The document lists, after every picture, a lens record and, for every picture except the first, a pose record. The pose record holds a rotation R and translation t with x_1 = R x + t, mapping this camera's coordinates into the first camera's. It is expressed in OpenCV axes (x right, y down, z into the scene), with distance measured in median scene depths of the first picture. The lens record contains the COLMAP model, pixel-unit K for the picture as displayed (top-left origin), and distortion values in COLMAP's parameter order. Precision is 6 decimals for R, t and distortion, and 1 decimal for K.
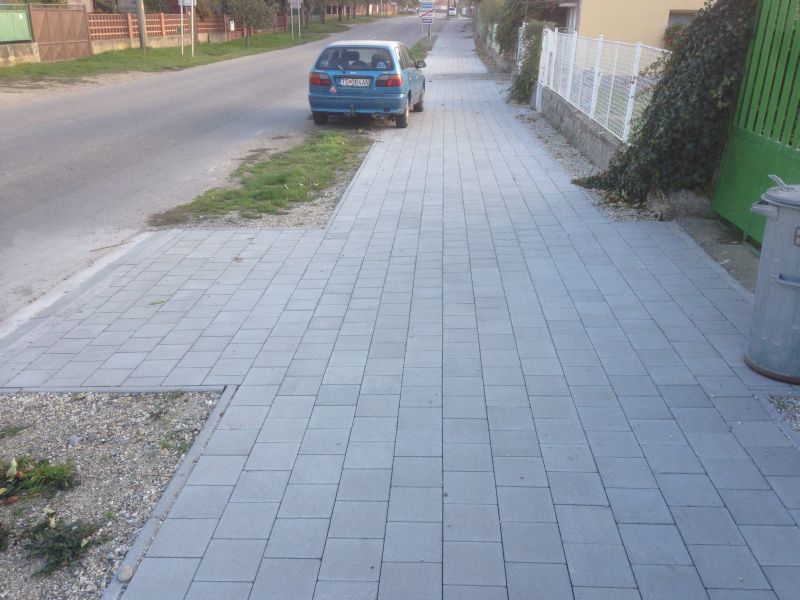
lens RADIAL K [[742.7, 0, 401.8], [0, 742.7, 287.3], [0, 0, 1]] dist [0.187333, -0.278441]
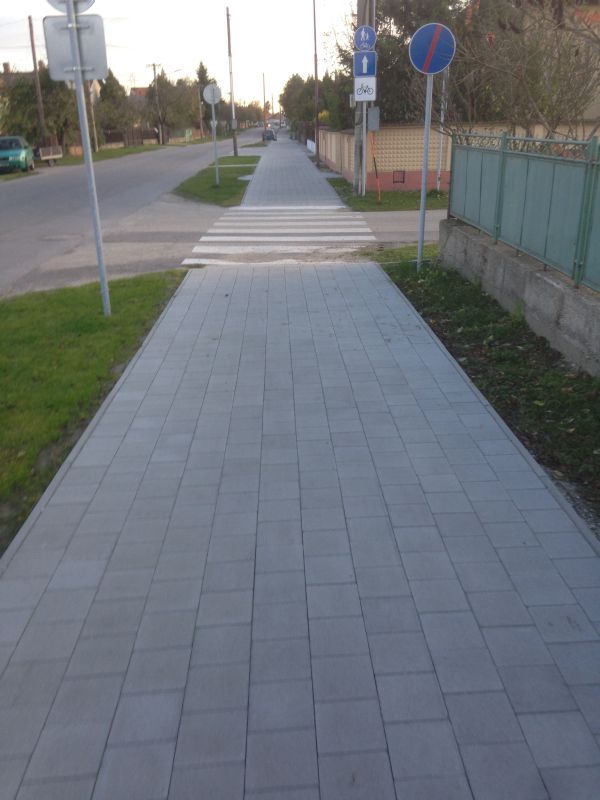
lens RADIAL K [[741.6, 0, 304.6], [0, 741.6, 441.8], [0, 0, 1]] dist [0.098485, -0.229974]
pose [[0.995579, -0.068824, 0.063924, -0.199912], [0.065447, 0.996421, 0.053495, 1.240018], [-0.067377, -0.049075, 0.996520, -3.421160]]
